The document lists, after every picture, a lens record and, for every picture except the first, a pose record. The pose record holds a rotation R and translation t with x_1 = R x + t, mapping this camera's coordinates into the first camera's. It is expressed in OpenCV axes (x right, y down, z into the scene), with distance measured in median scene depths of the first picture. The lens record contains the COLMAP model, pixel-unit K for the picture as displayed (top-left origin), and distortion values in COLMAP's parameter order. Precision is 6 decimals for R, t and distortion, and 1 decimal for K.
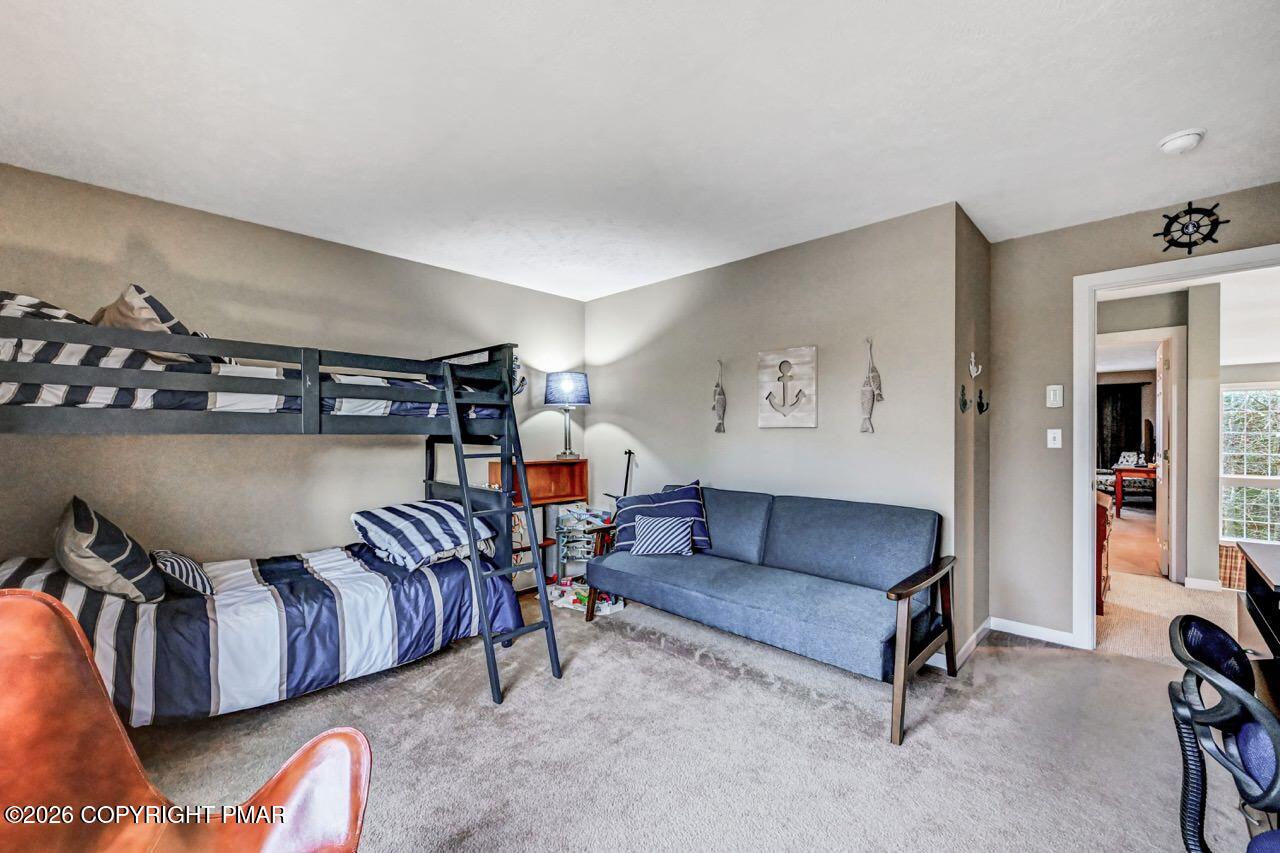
lens RADIAL K [[513.8, 0, 632.7], [0, 513.8, 432.3], [0, 0, 1]] dist [-0.003828, 0.000799]
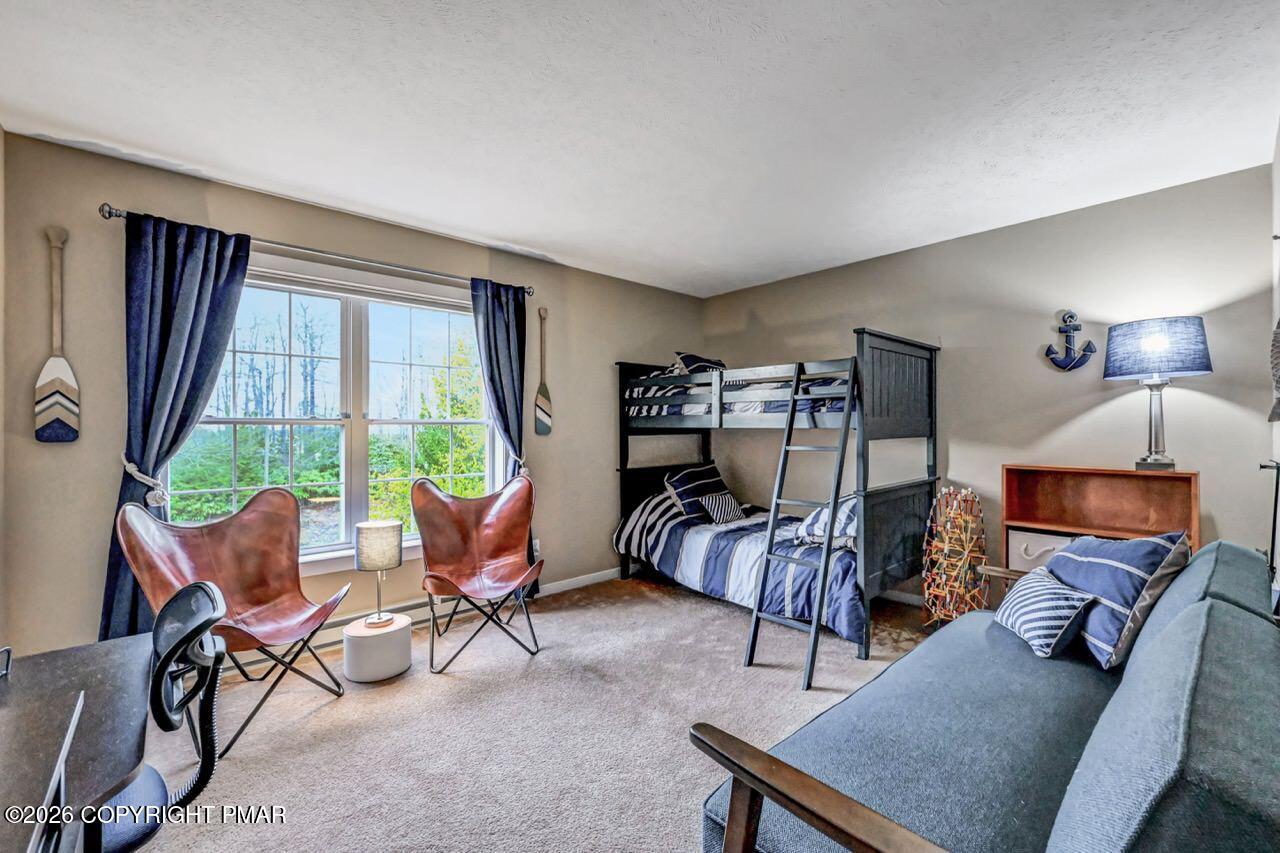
lens RADIAL K [[513.8, 0, 632.9], [0, 513.8, 428.9], [0, 0, 1]] dist [-0.003828, 0.000799]
pose [[-0.042647, 0.000291, -0.999090, 0.861178], [0.003785, 0.999993, 0.000130, 0.006192], [0.999083, -0.003776, -0.042648, 0.783178]]
